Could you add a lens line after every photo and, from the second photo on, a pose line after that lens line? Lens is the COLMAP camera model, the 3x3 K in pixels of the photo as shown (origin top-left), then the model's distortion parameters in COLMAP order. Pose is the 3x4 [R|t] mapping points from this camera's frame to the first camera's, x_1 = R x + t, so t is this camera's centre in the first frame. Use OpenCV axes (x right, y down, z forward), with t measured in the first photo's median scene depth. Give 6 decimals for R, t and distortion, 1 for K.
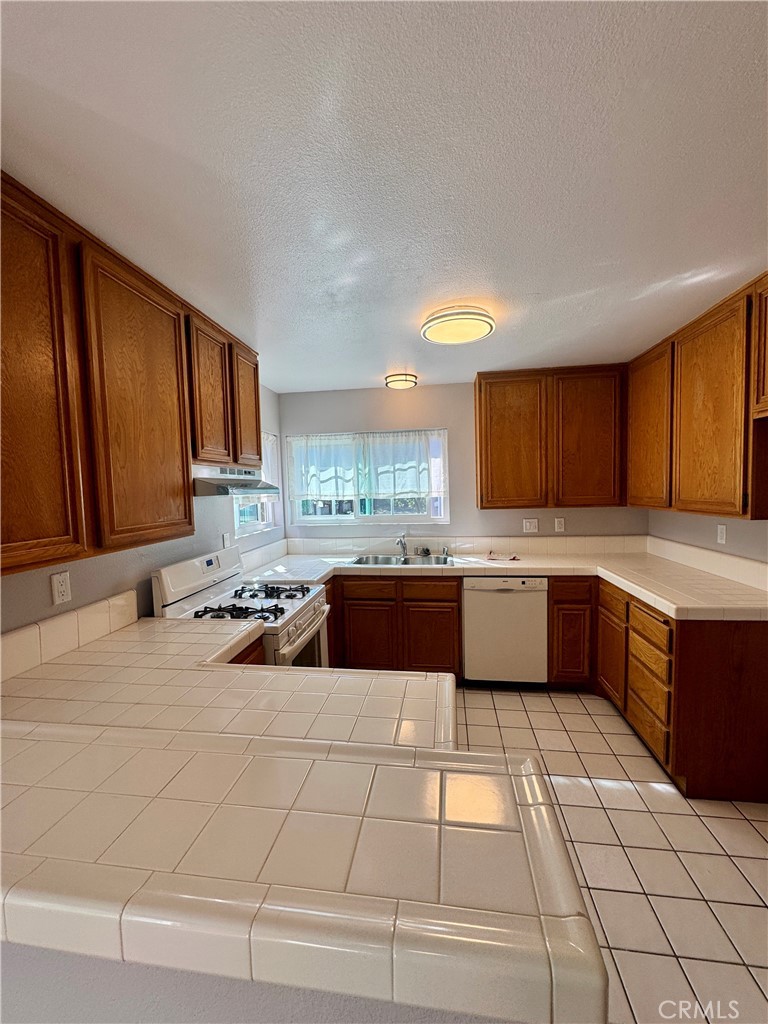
lens RADIAL K [[415.2, 0, 391.5], [0, 415.2, 515.2], [0, 0, 1]] dist [-0.001178, -0.000266]
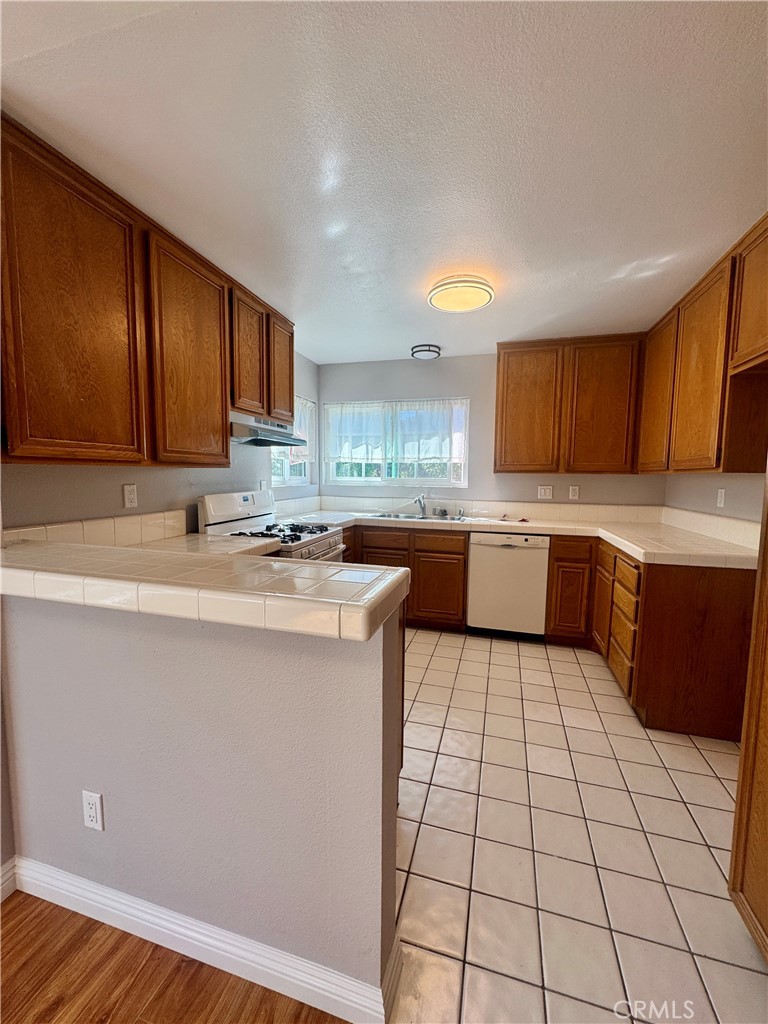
lens RADIAL K [[415.2, 0, 388.9], [0, 415.2, 515.1], [0, 0, 1]] dist [-0.001178, -0.000266]
pose [[0.989531, 0.051759, -0.134719, 0.147134], [-0.047662, 0.998303, 0.033468, 0.108281], [0.136222, -0.026697, 0.990319, -0.146773]]
